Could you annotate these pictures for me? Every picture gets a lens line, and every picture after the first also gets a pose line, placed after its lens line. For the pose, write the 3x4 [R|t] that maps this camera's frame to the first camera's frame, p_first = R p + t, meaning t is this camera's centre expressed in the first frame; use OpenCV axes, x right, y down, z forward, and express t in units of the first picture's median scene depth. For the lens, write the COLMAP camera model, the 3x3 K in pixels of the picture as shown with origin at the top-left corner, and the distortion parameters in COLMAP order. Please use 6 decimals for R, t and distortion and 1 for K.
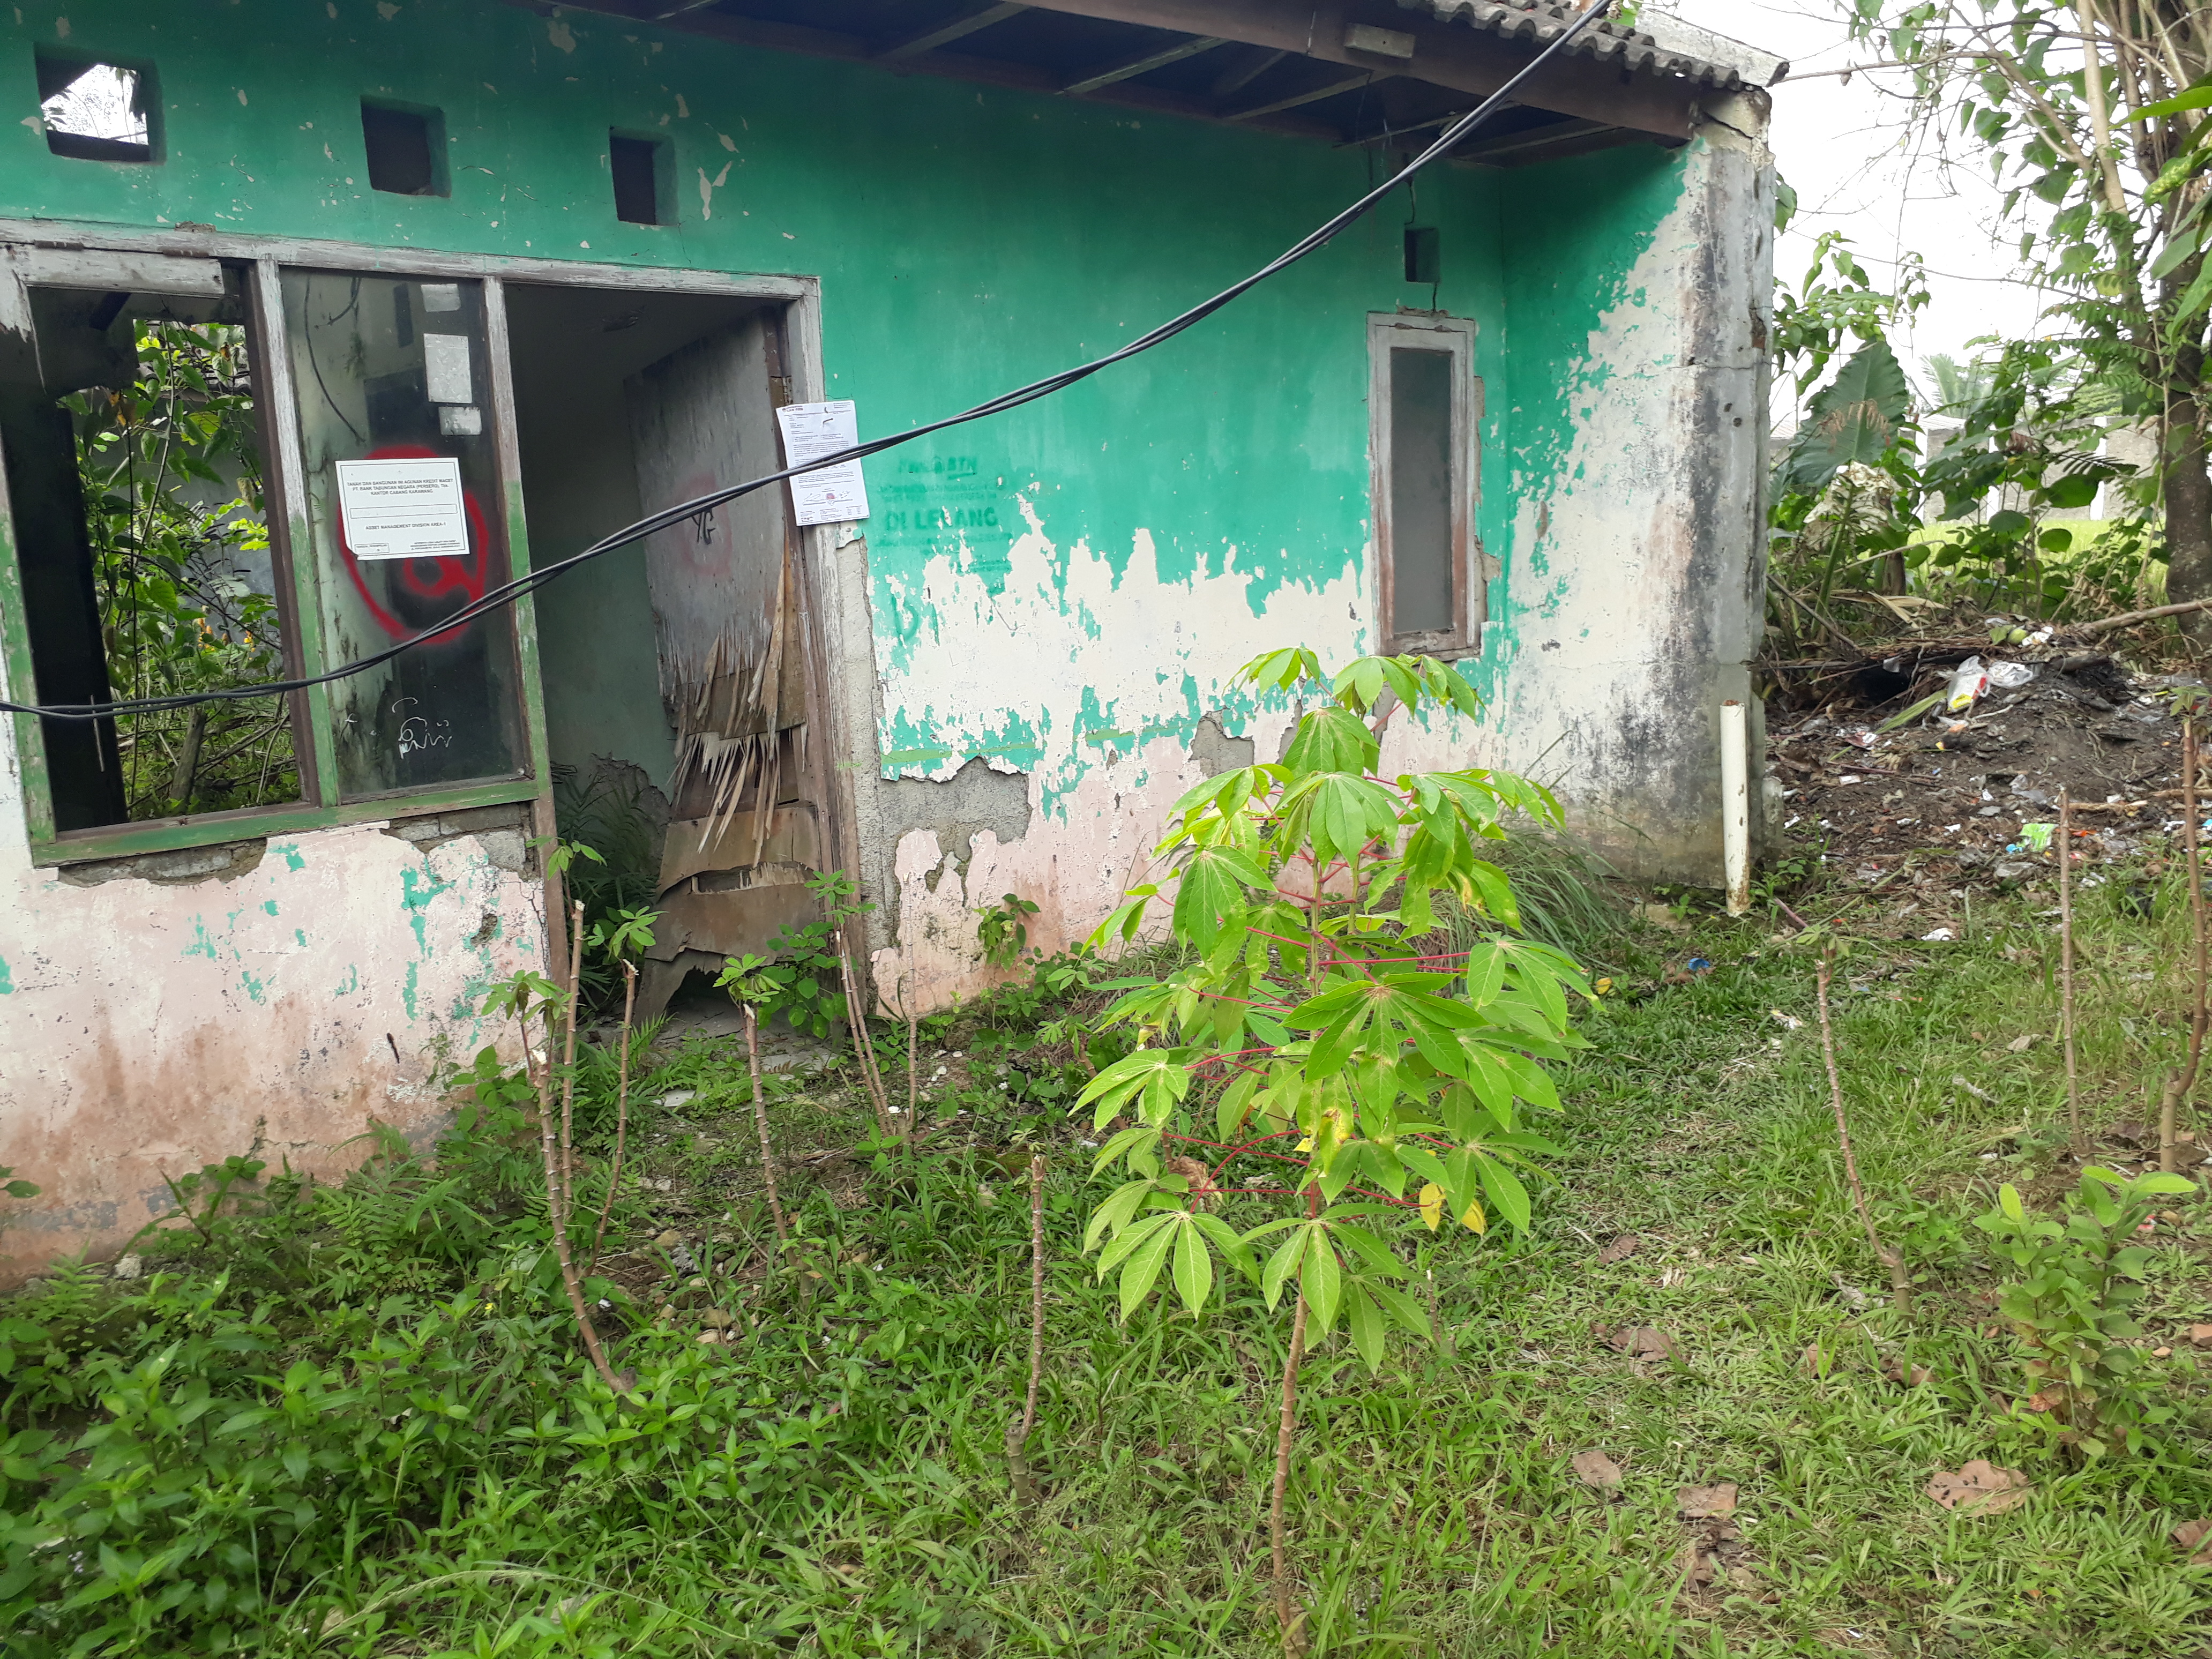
lens RADIAL K [[1736.8, 0, 1106.0], [0, 1736.8, 829.5], [0, 0, 1]] dist [0.099205, -0.177623]
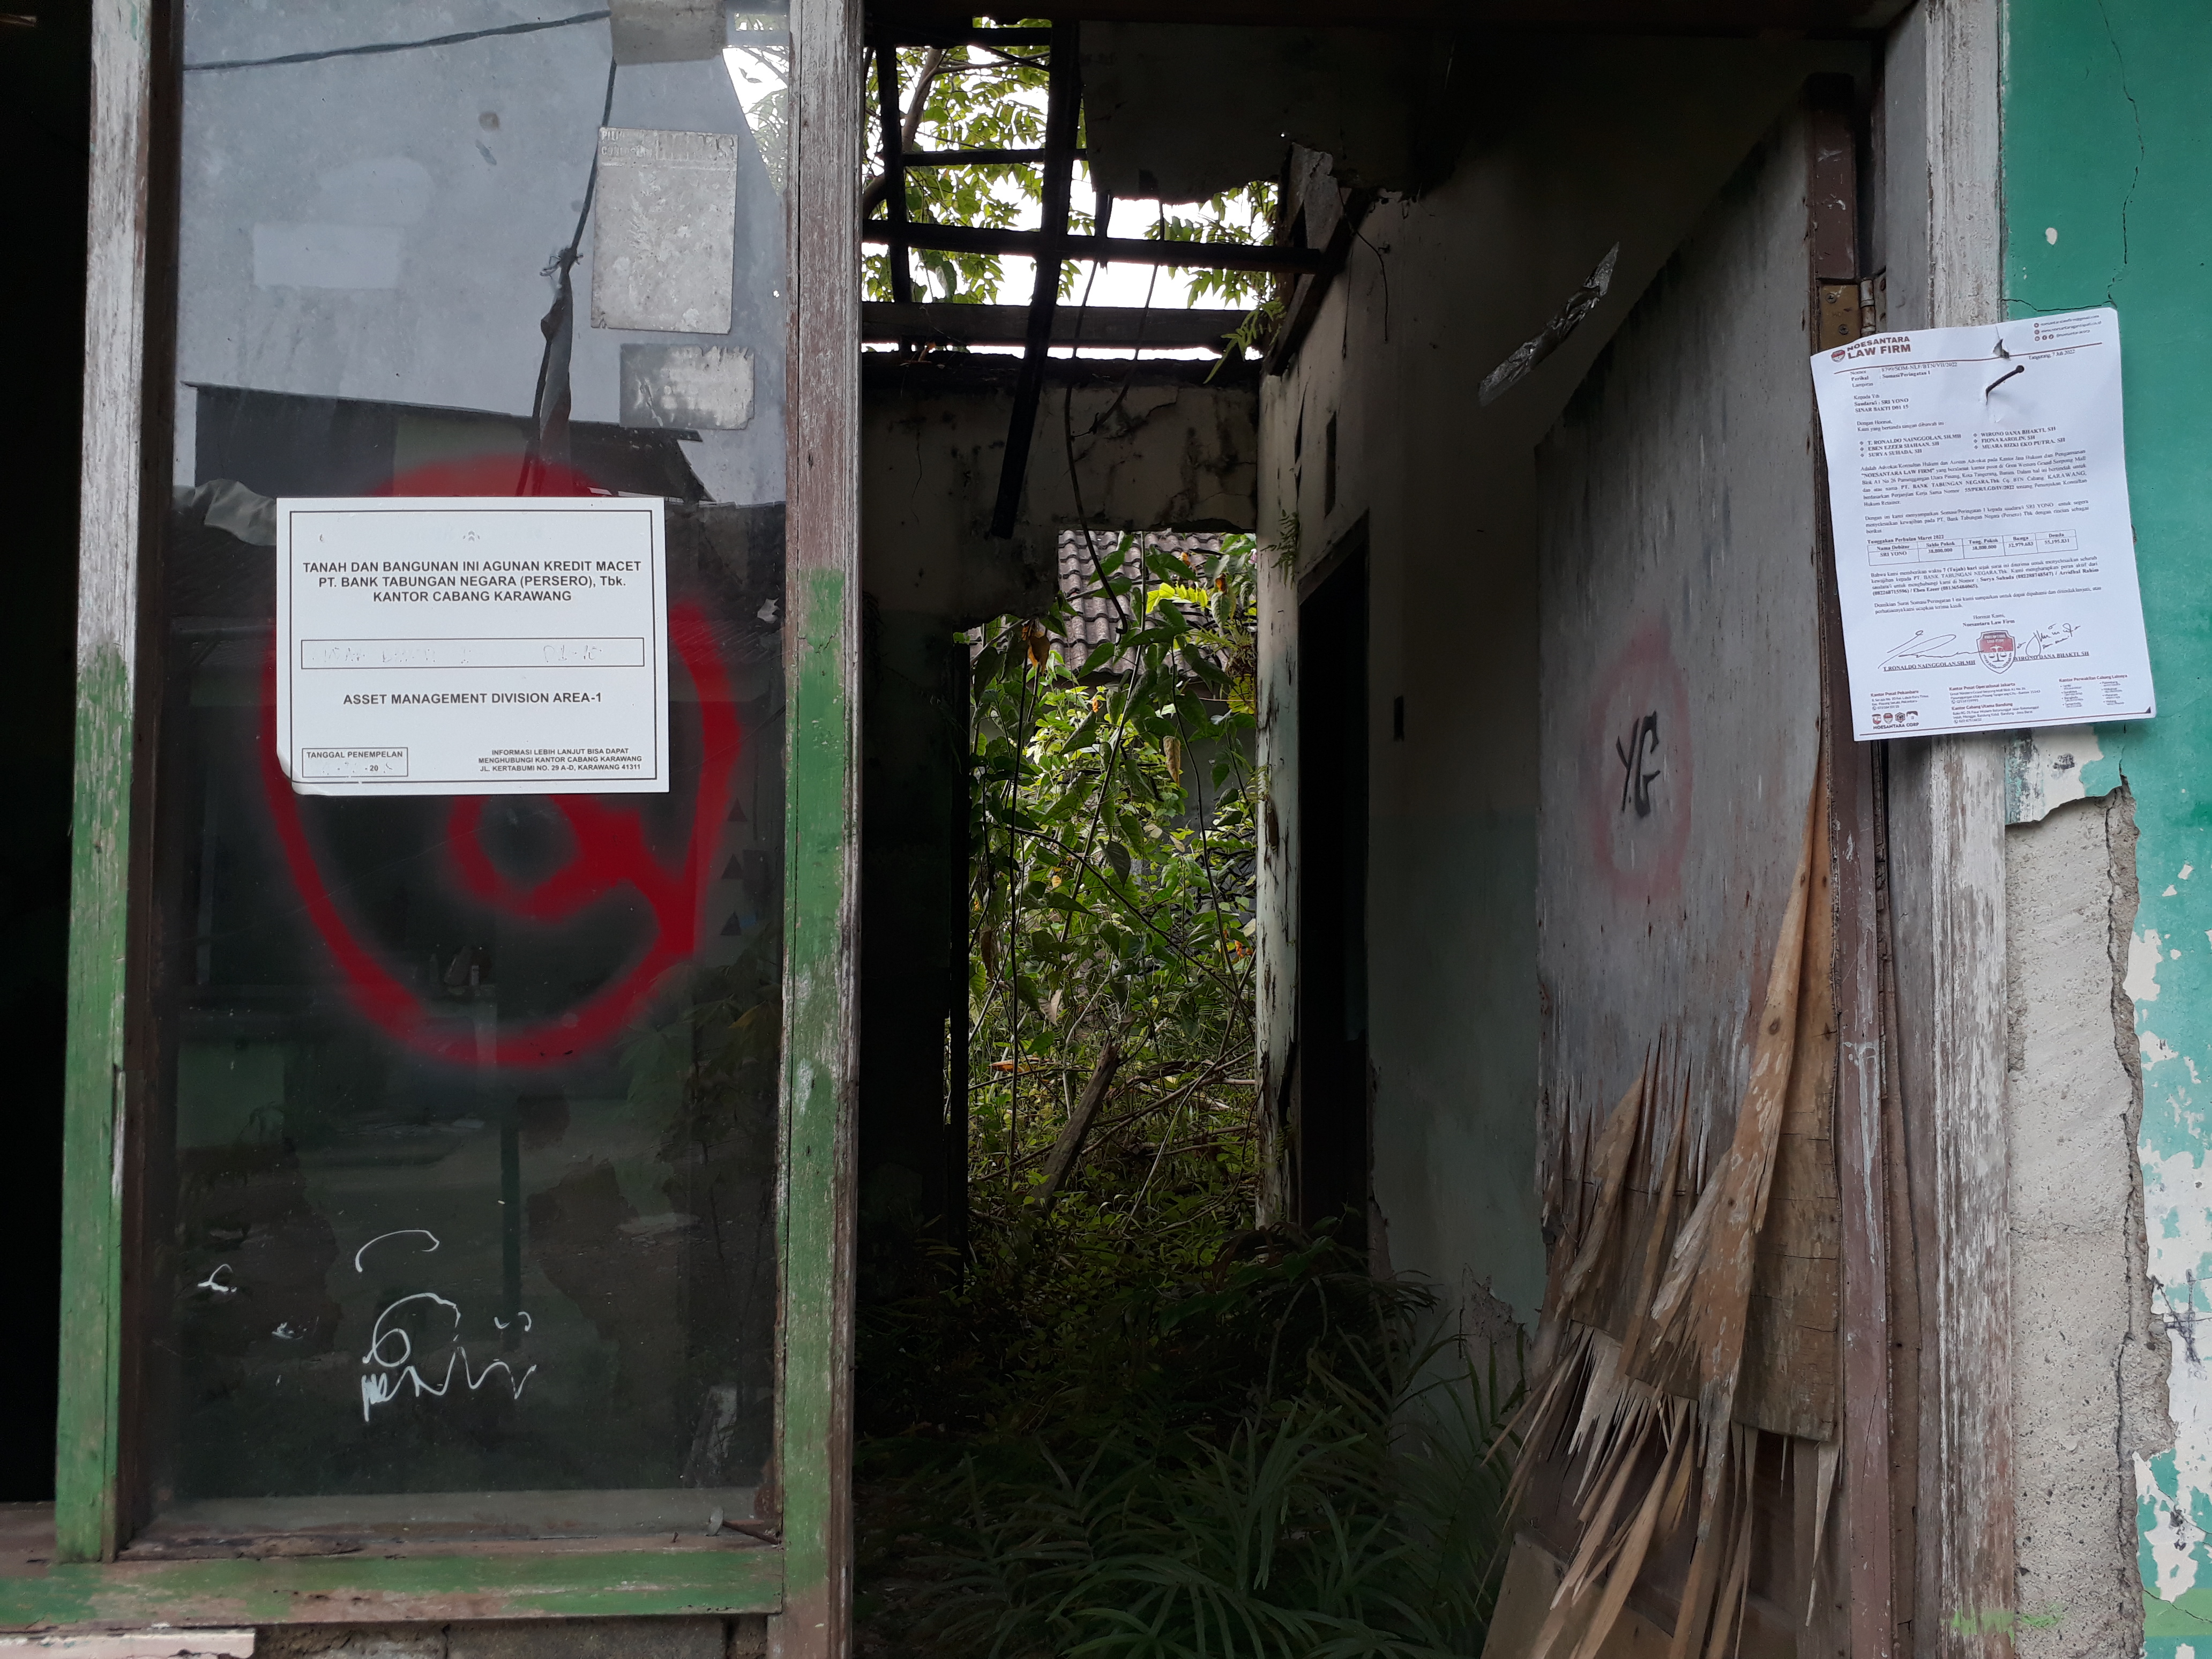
lens RADIAL K [[1746.5, 0, 1106.0], [0, 1746.5, 829.5], [0, 0, 1]] dist [-0.000528, -0.003229]
pose [[0.763560, 0.026577, -0.645190, -0.084759], [-0.143271, 0.981222, -0.129137, -0.104172], [0.629643, 0.191040, 0.753030, 0.700451]]
